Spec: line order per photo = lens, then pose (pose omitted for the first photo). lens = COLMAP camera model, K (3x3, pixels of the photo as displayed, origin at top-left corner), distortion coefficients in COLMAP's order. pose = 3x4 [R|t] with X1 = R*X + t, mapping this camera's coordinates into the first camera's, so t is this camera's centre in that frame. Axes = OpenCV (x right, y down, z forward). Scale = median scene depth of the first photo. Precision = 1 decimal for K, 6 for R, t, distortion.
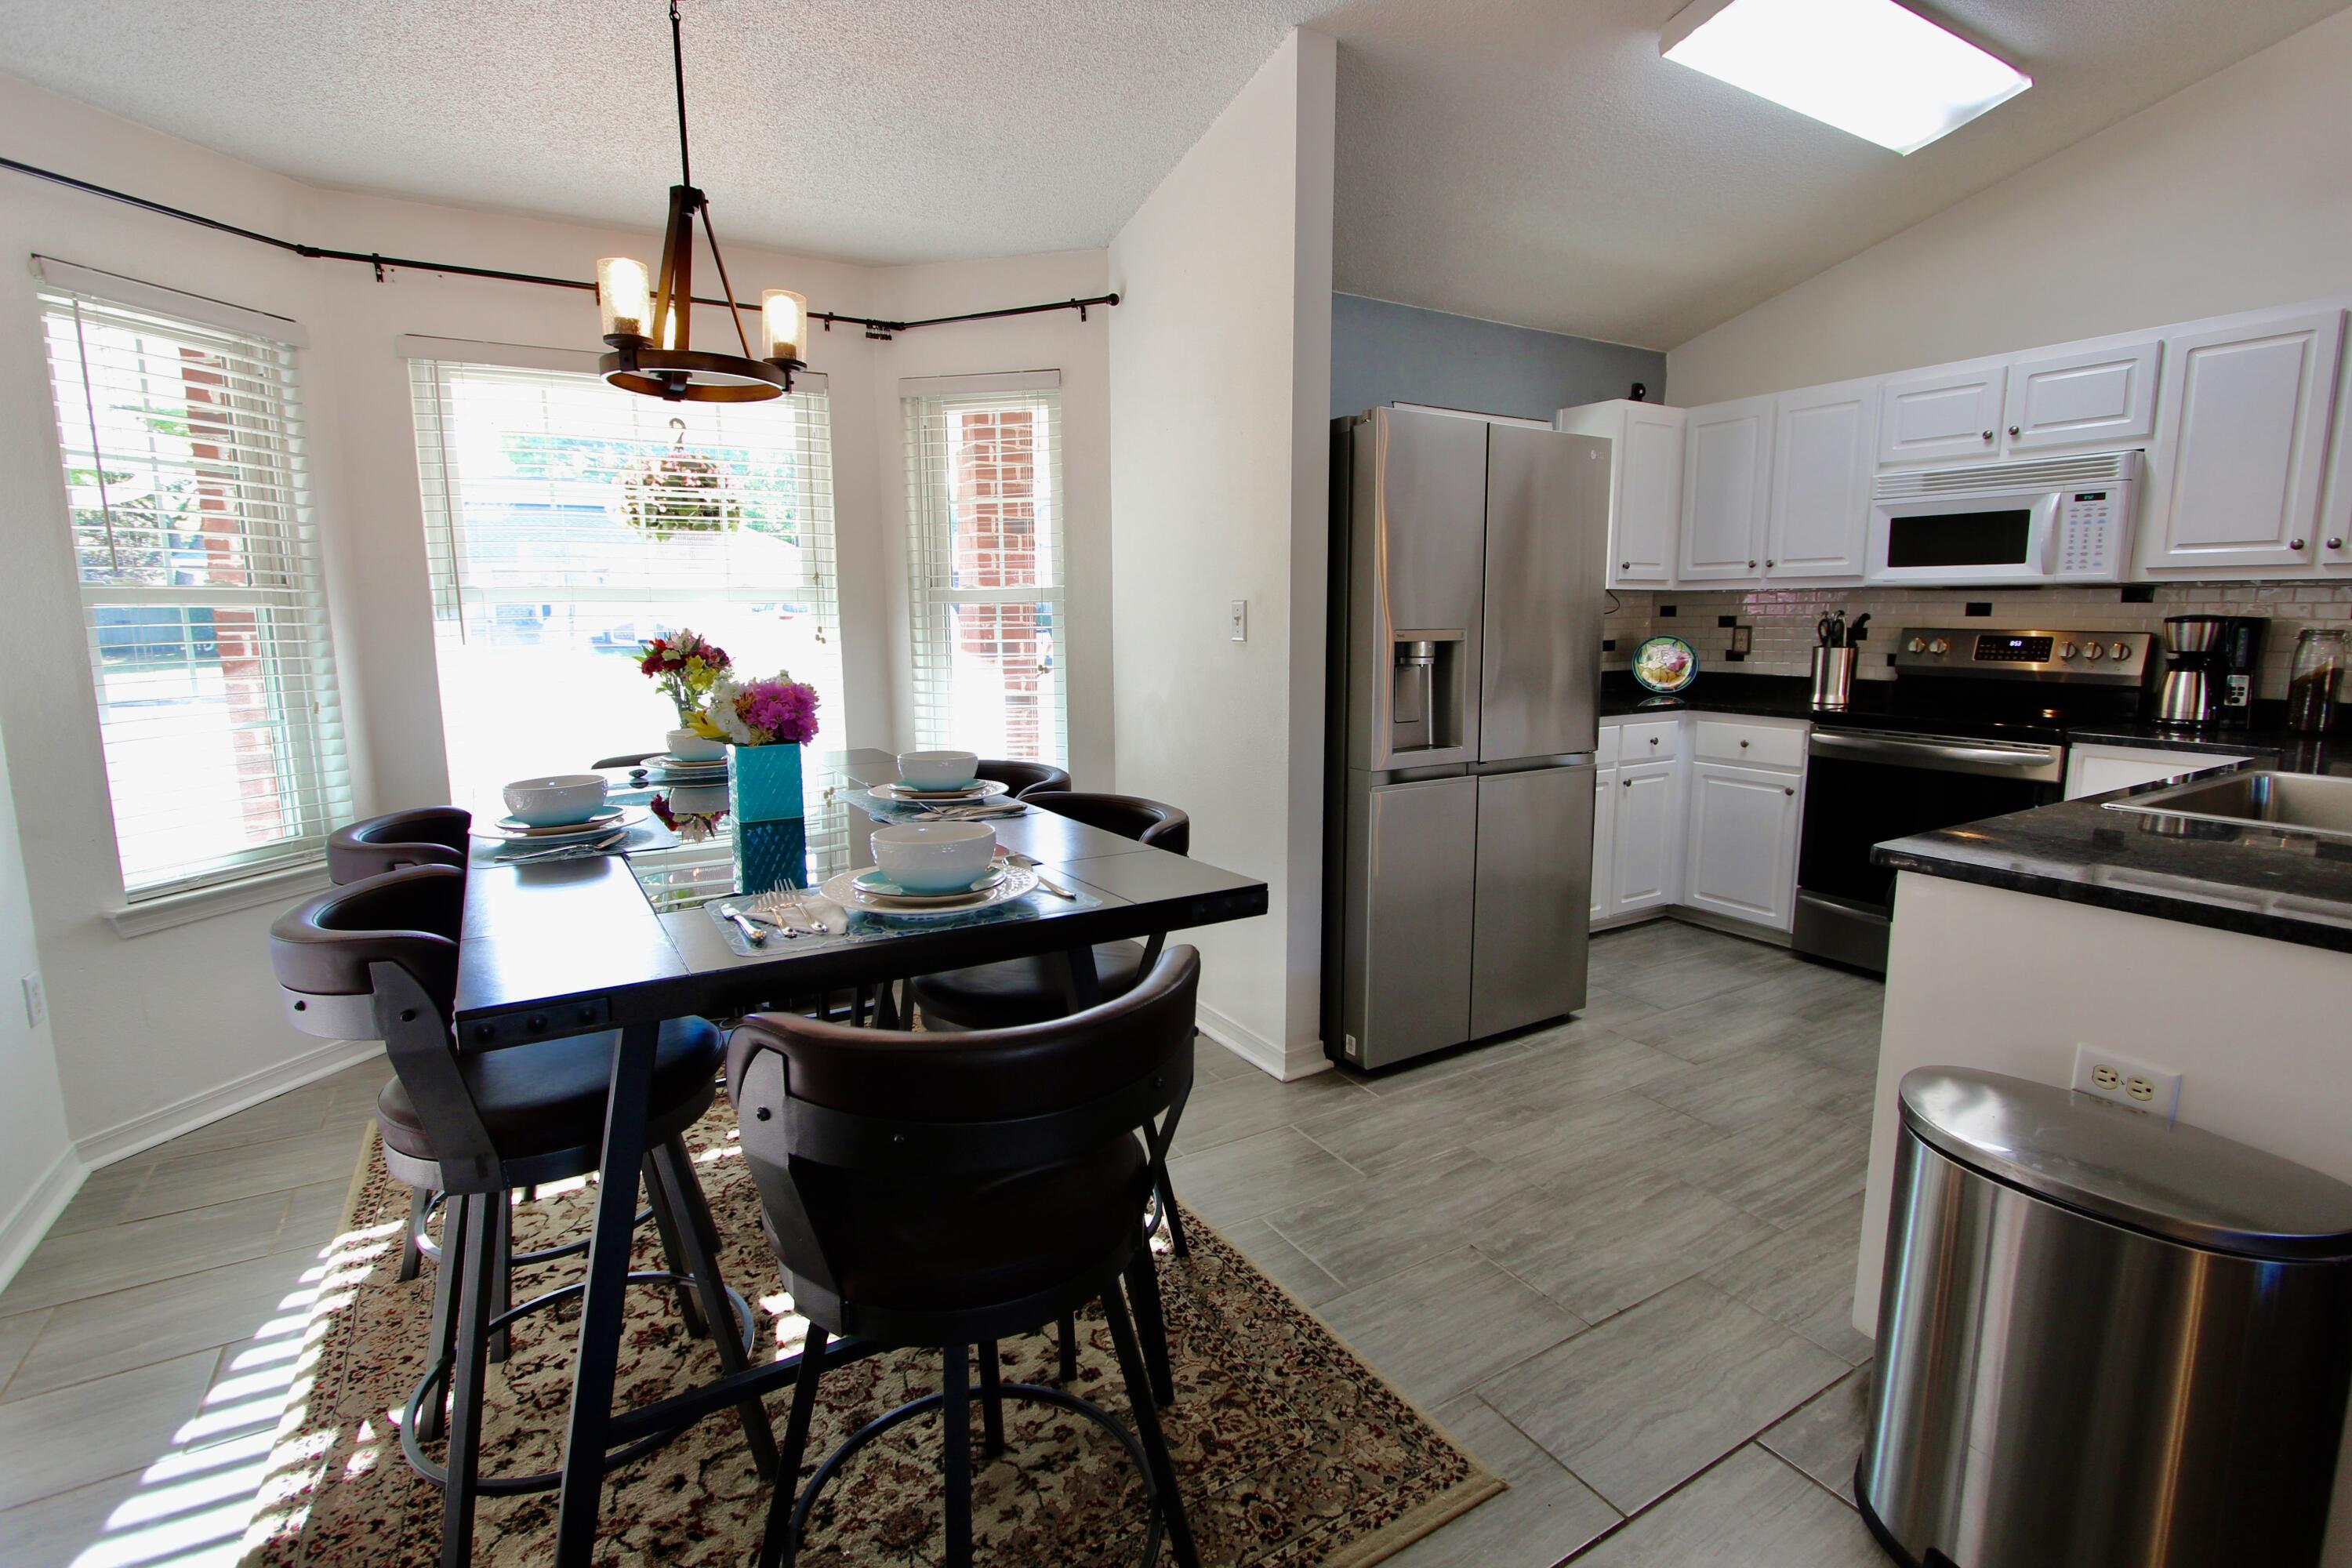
lens RADIAL K [[1087.2, 0, 1179.7], [0, 1087.2, 771.7], [0, 0, 1]] dist [-0.017911, 0.003115]
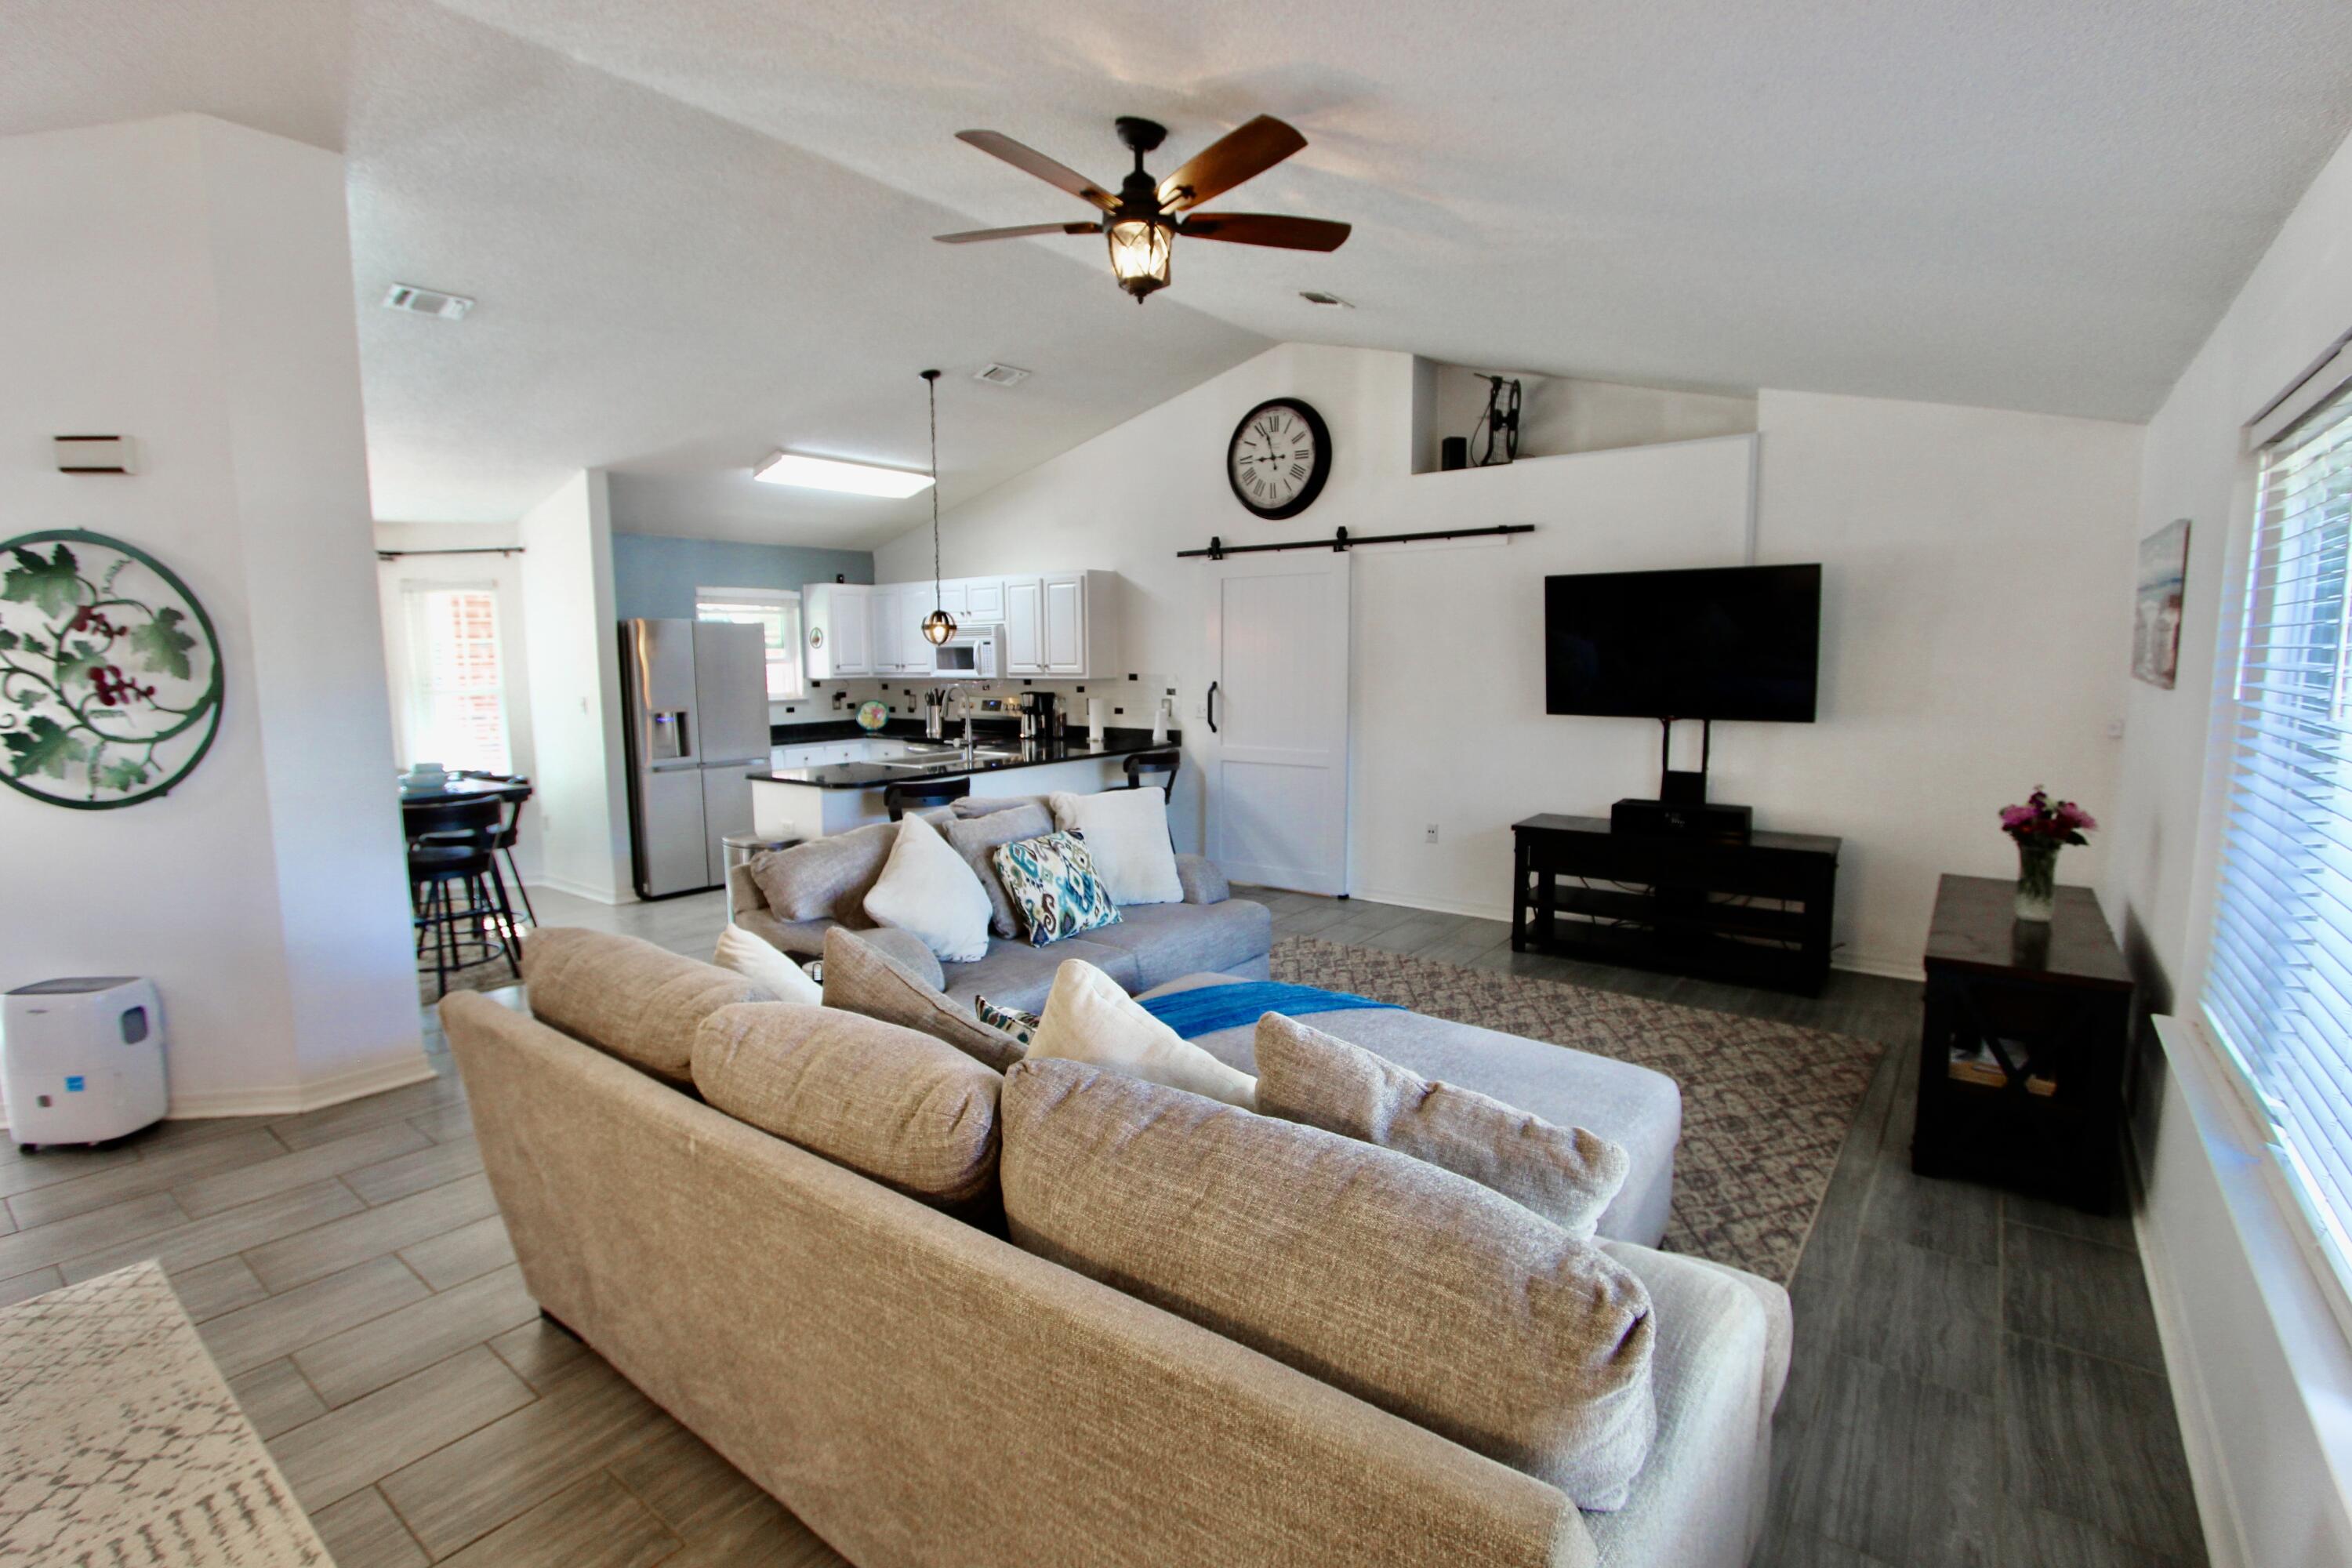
lens RADIAL K [[1087.2, 0, 1173.7], [0, 1087.2, 777.2], [0, 0, 1]] dist [-0.017911, 0.003115]
pose [[0.929019, -0.047228, 0.367007, 0.337121], [0.060190, 0.997900, -0.023946, 0.129033], [-0.365105, 0.044337, 0.929910, -1.431285]]
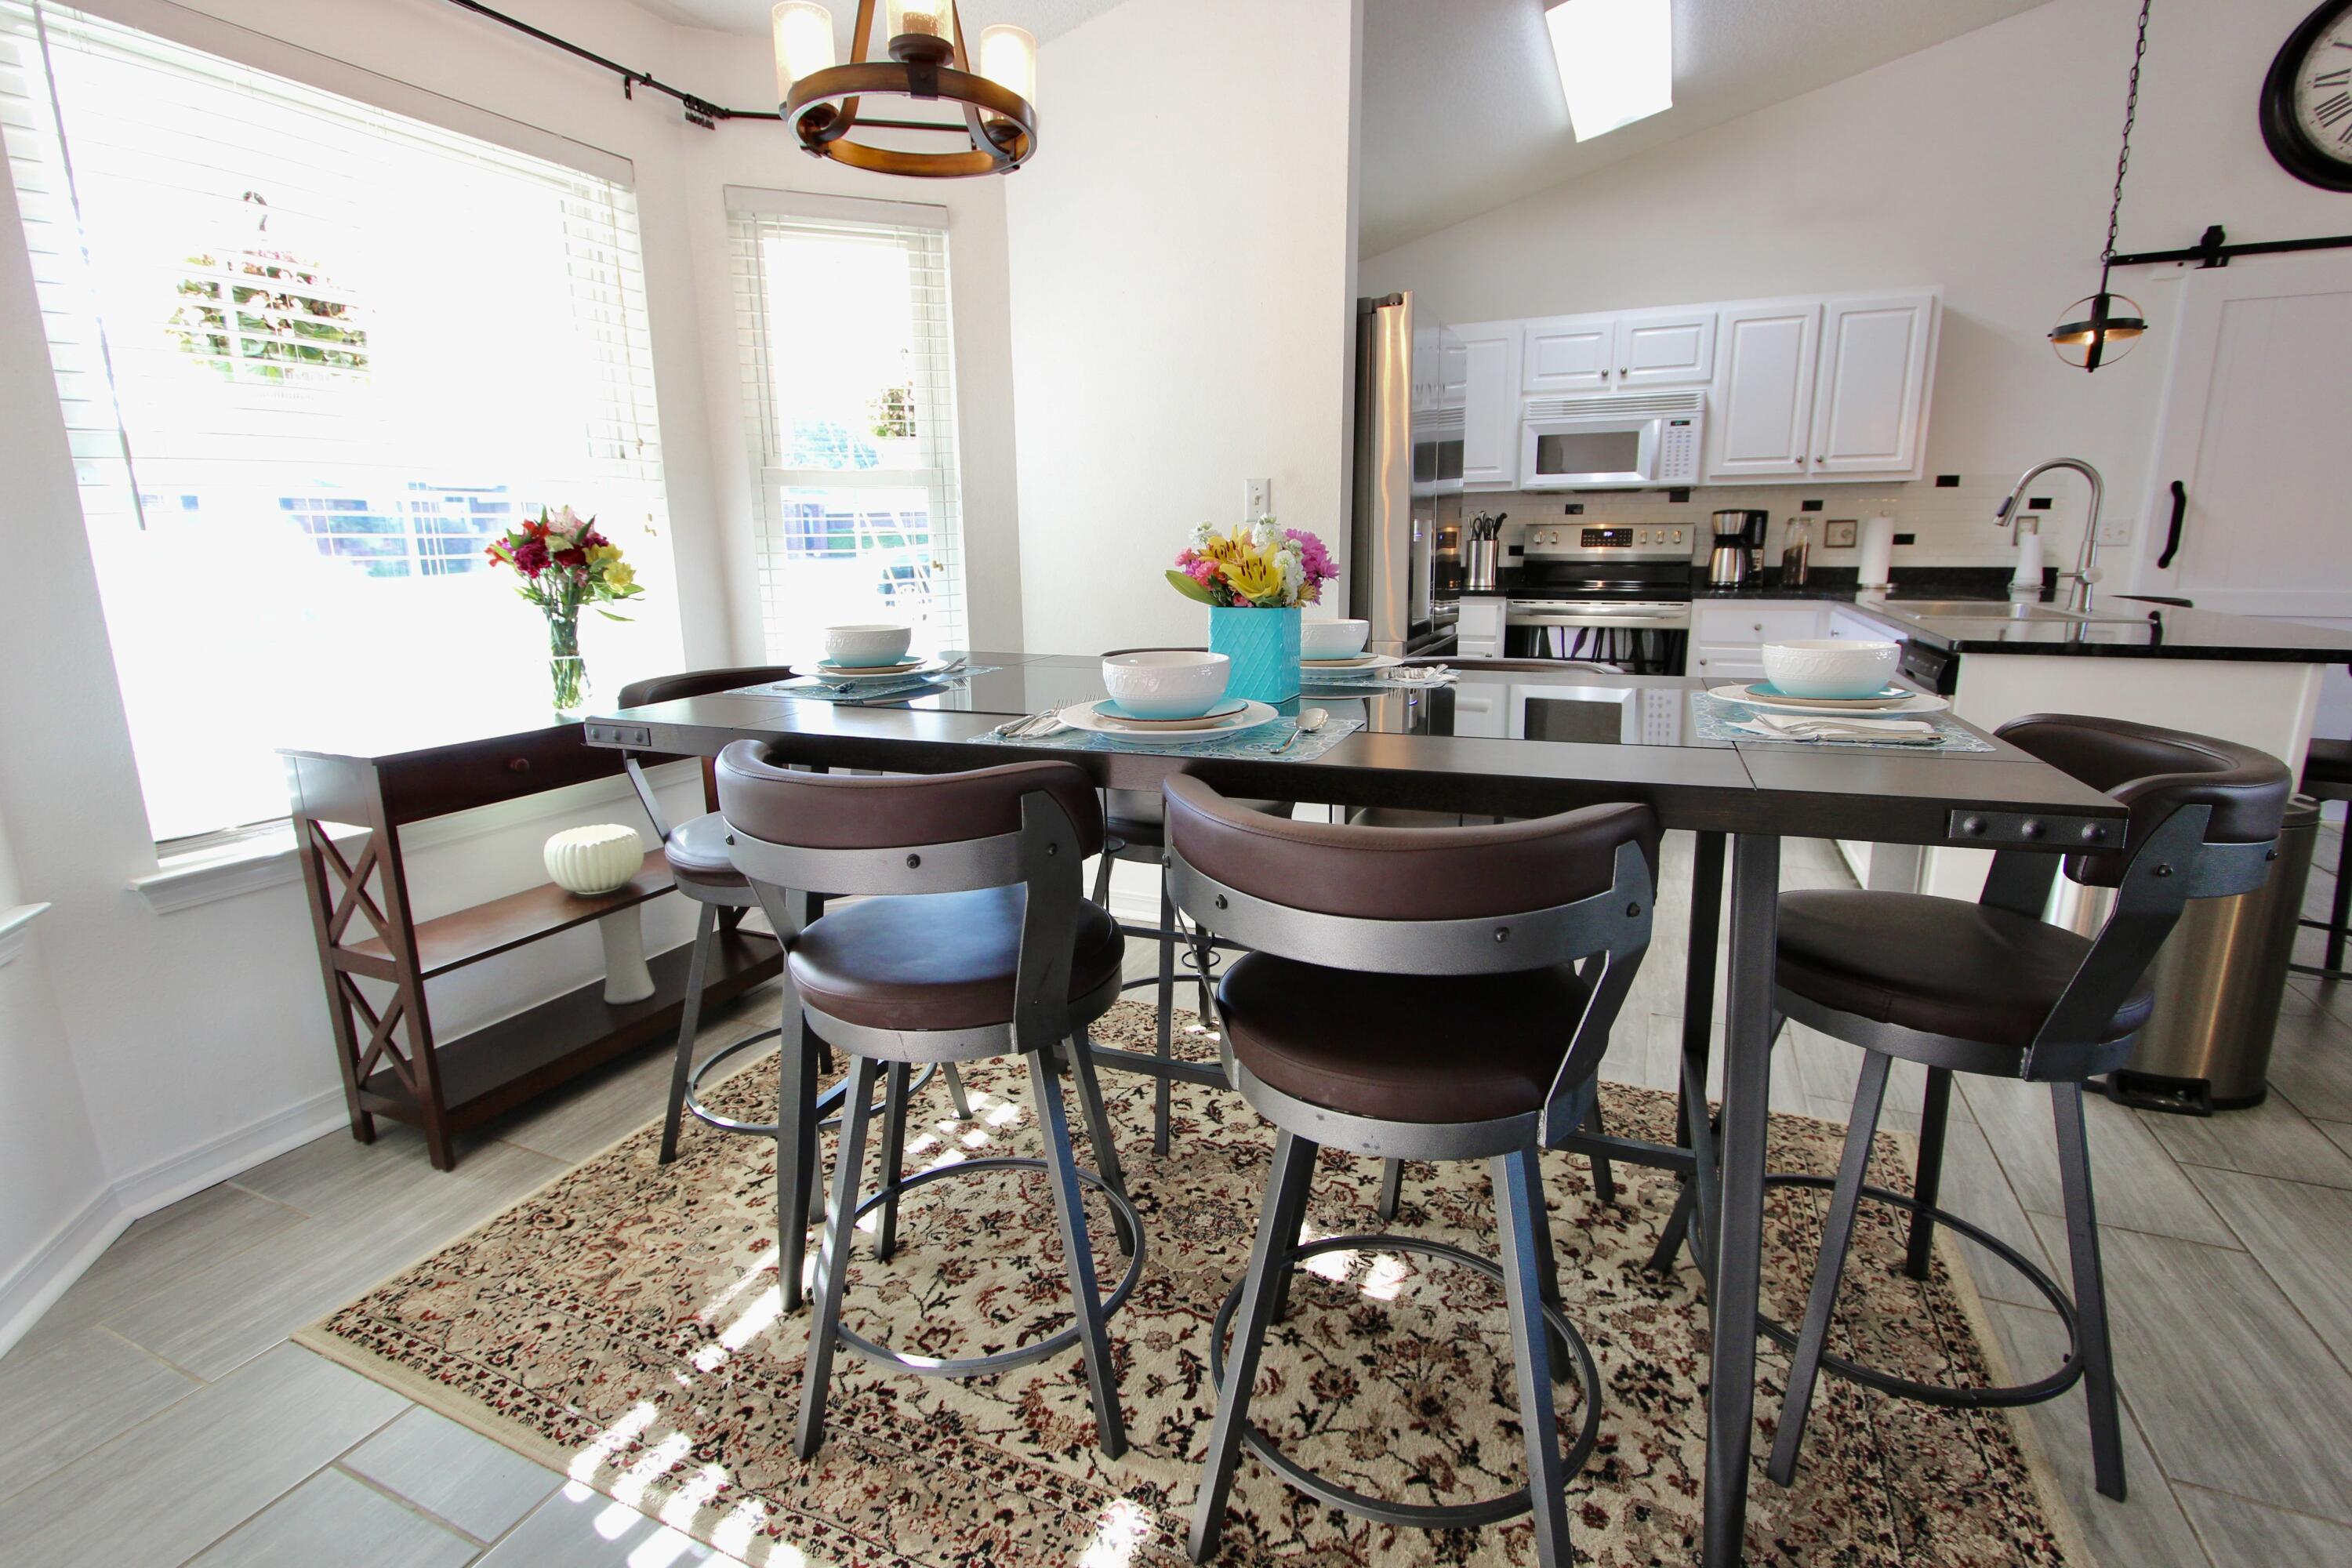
lens RADIAL K [[1087.2, 0, 1175.4], [0, 1087.2, 778.0], [0, 0, 1]] dist [-0.017911, 0.003115]
pose [[0.818810, -0.127114, 0.559814, -0.544800], [0.091936, 0.991626, 0.090693, 0.013548], [-0.566655, -0.022793, 0.823640, 0.210308]]
